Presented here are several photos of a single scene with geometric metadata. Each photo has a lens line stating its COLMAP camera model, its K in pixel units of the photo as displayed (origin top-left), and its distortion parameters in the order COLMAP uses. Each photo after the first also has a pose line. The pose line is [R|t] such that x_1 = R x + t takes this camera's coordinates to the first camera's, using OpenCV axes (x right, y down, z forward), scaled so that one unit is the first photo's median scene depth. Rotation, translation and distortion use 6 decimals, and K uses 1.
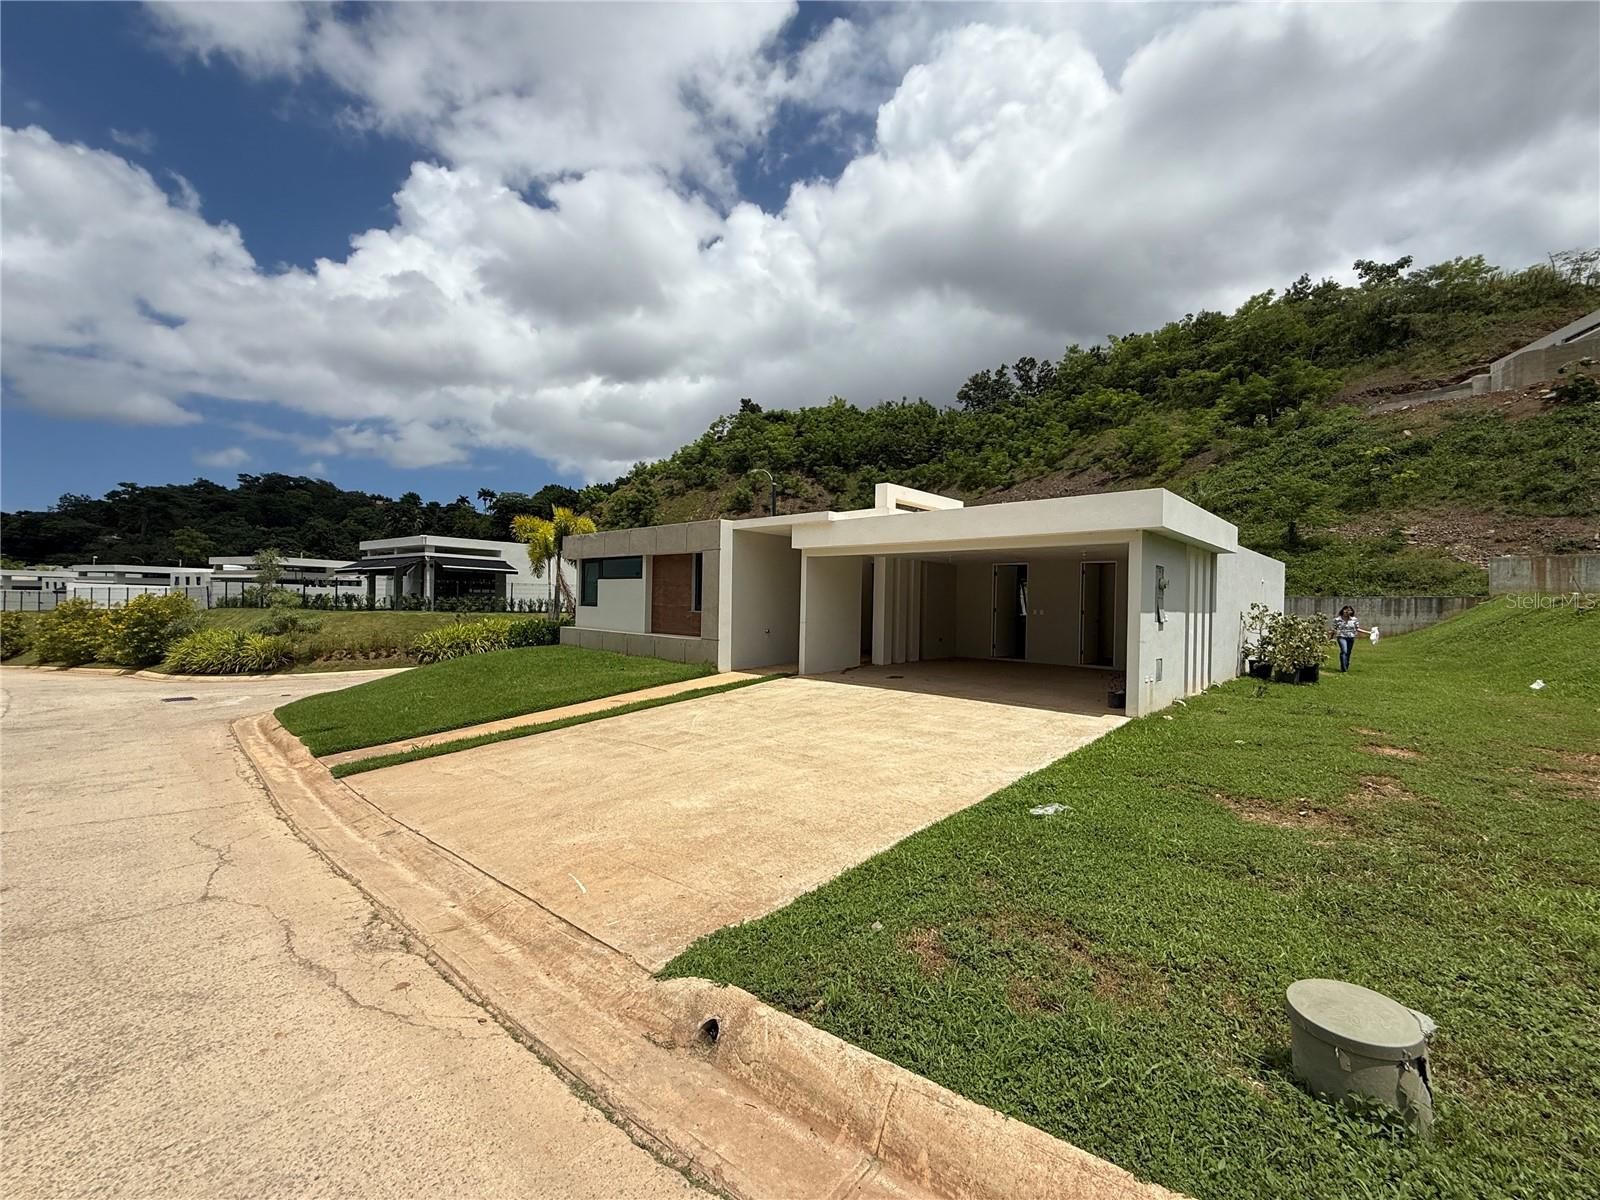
lens RADIAL K [[636.9, 0, 794.7], [0, 636.9, 601.1], [0, 0, 1]] dist [-0.001178, 0.000152]
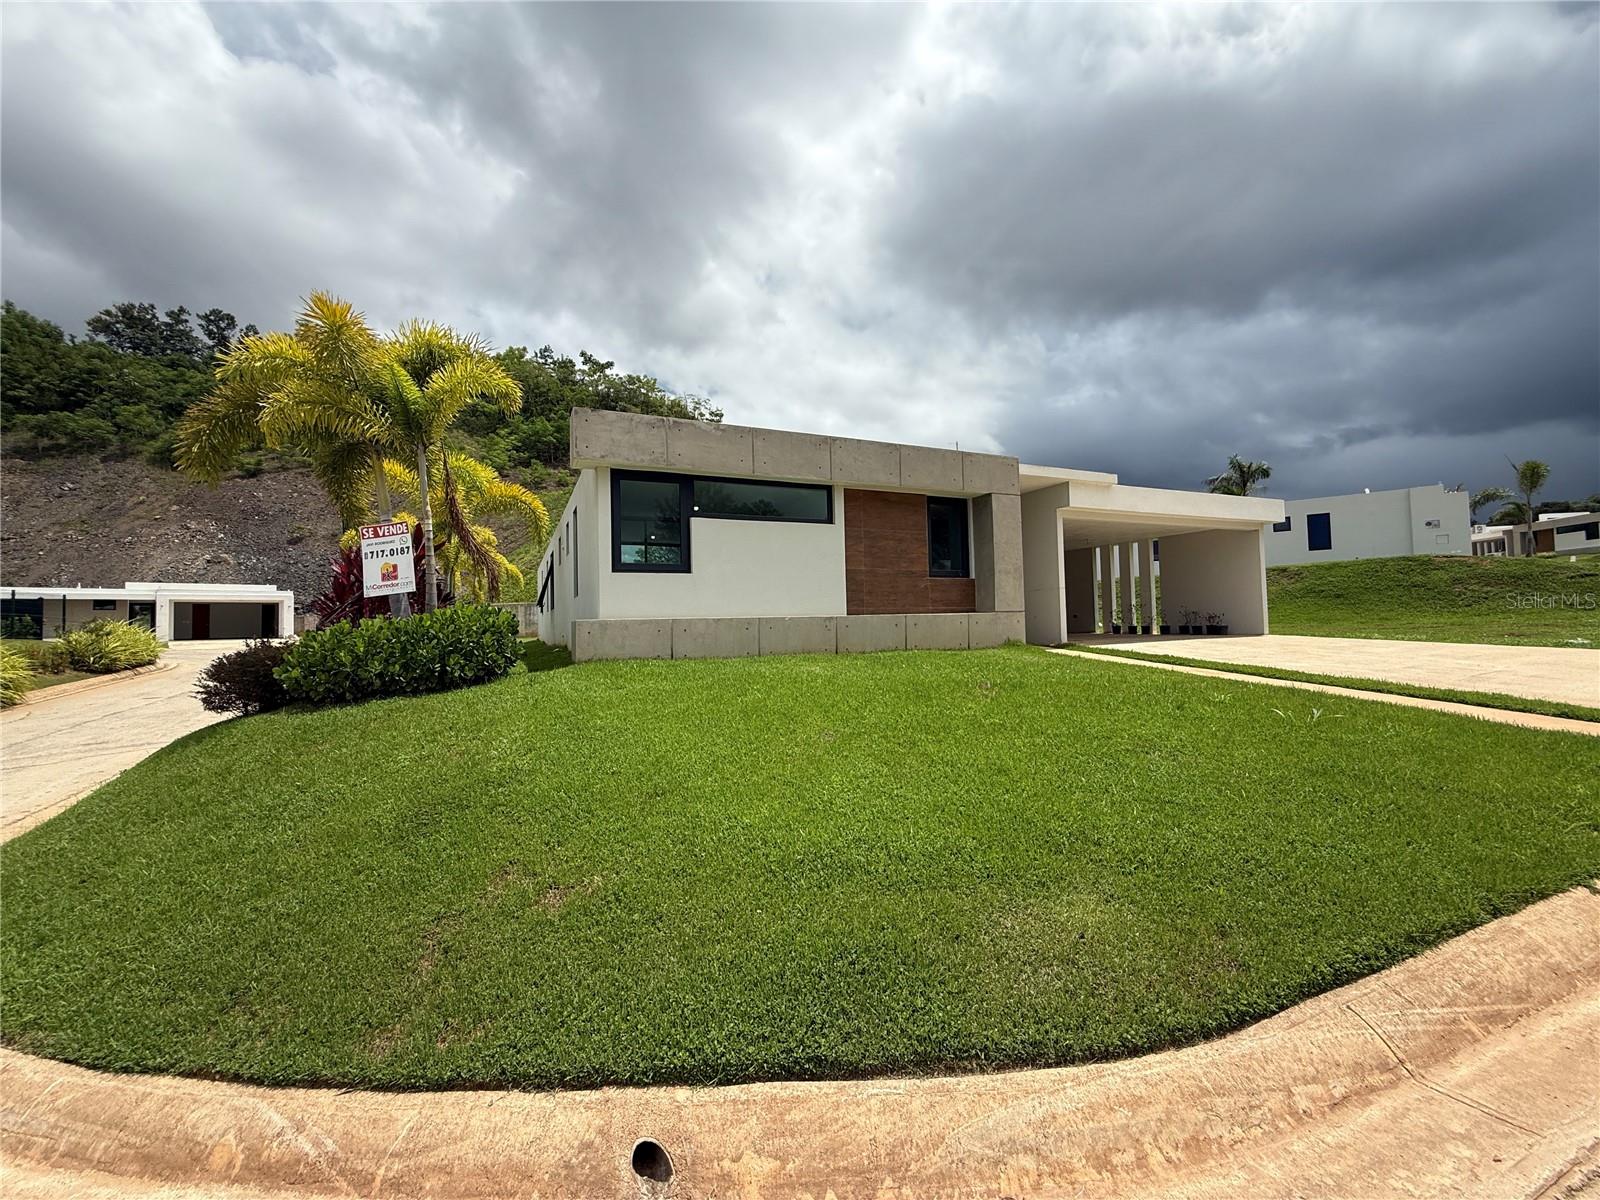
lens RADIAL K [[643.1, 0, 785.2], [0, 643.1, 595.8], [0, 0, 1]] dist [0.006342, -0.000003]
pose [[0.386868, 0.014202, 0.922026, -0.126658], [0.032555, 0.999048, -0.029048, 0.007397], [-0.921560, 0.041255, 0.386037, 0.127098]]
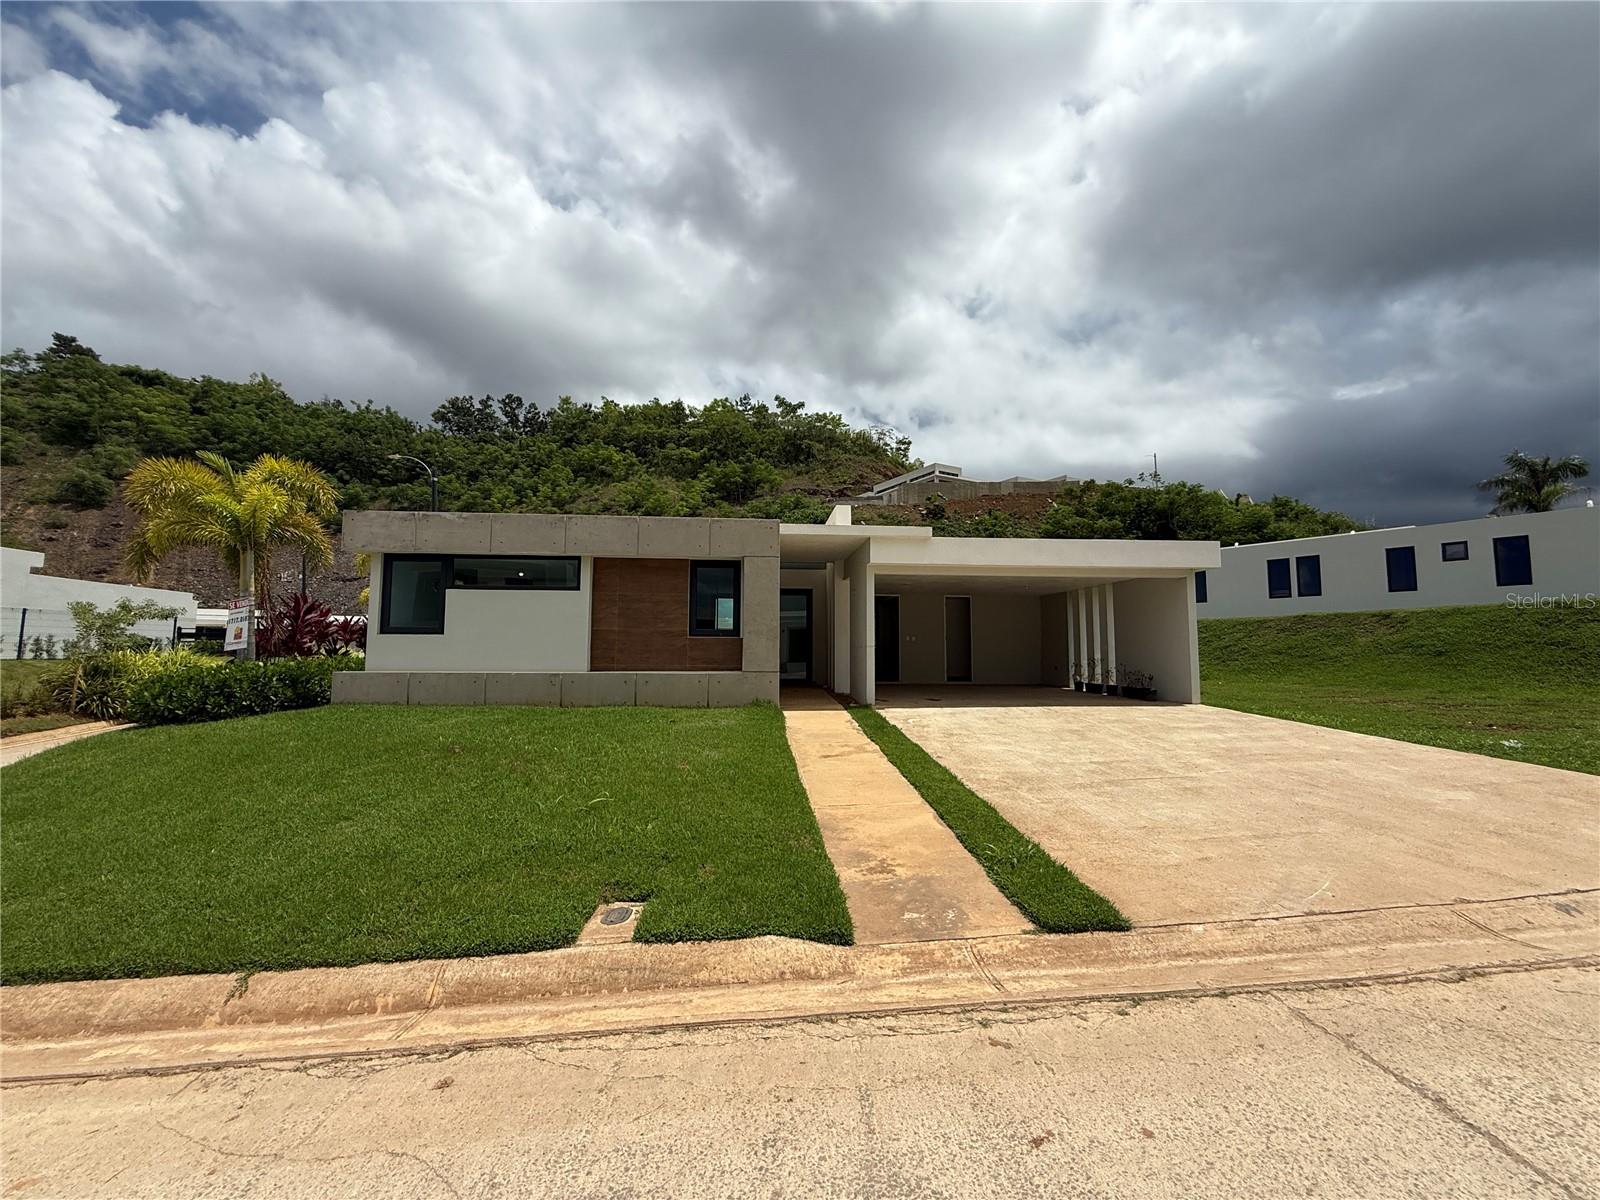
lens RADIAL K [[636.9, 0, 794.7], [0, 636.9, 601.1], [0, 0, 1]] dist [-0.001178, 0.000152]
pose [[0.667533, 0.040191, 0.743495, -0.092165], [0.011448, 0.997870, -0.064220, 0.003410], [-0.744492, 0.051380, 0.665651, 0.059488]]
